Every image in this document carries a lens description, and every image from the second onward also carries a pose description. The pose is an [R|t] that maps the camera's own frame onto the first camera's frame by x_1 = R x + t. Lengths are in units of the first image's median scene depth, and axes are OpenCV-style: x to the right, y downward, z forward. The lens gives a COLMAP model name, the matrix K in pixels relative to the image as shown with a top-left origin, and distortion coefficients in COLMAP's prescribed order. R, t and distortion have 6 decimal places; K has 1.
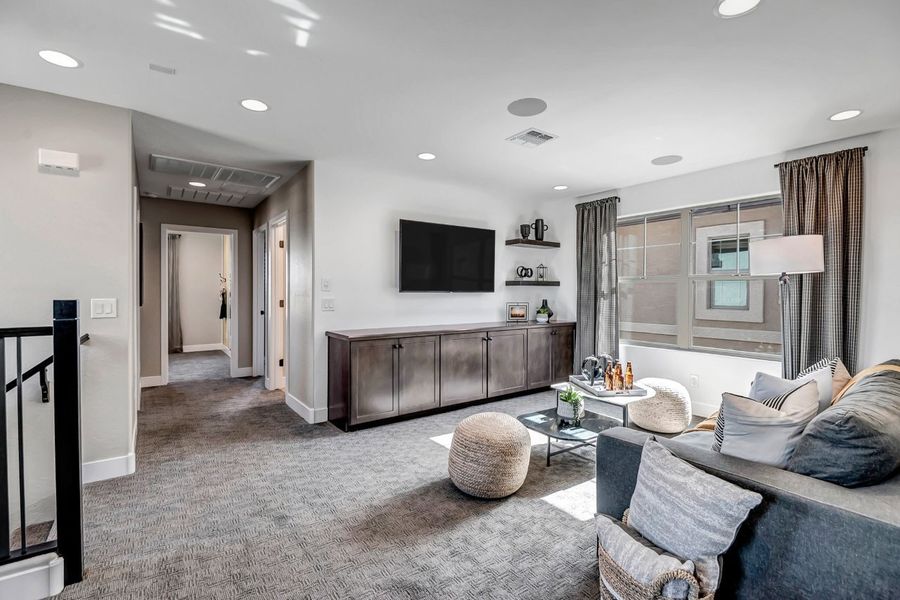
lens RADIAL K [[410.1, 0, 445.8], [0, 410.1, 295.0], [0, 0, 1]] dist [0.027023, -0.021284]
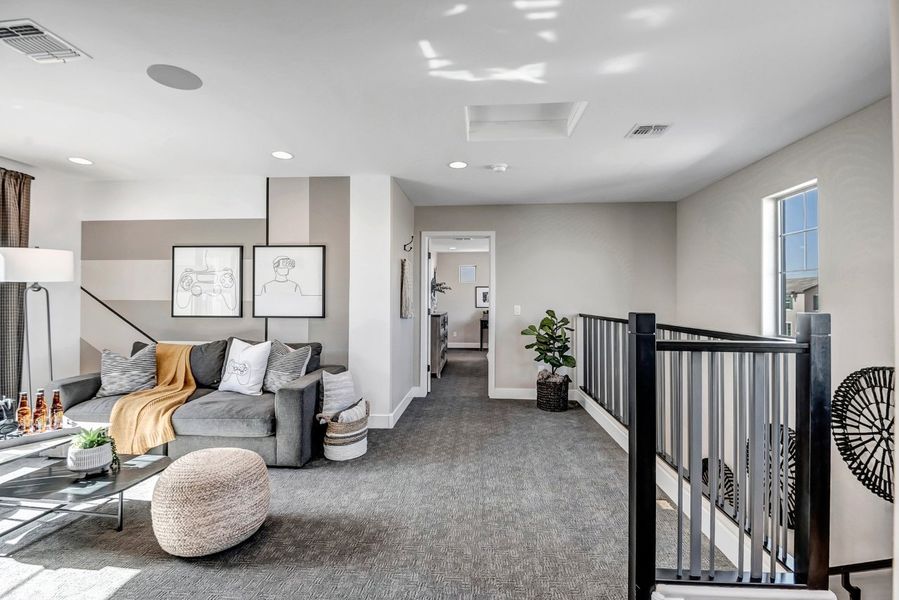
lens RADIAL K [[409.7, 0, 445.3], [0, 409.7, 295.0], [0, 0, 1]] dist [0.027023, -0.021284]
pose [[-0.758725, 0.001424, 0.651410, -0.745098], [0.002544, 0.999996, 0.000777, -0.019785], [-0.651407, 0.002247, -0.758725, 1.252883]]
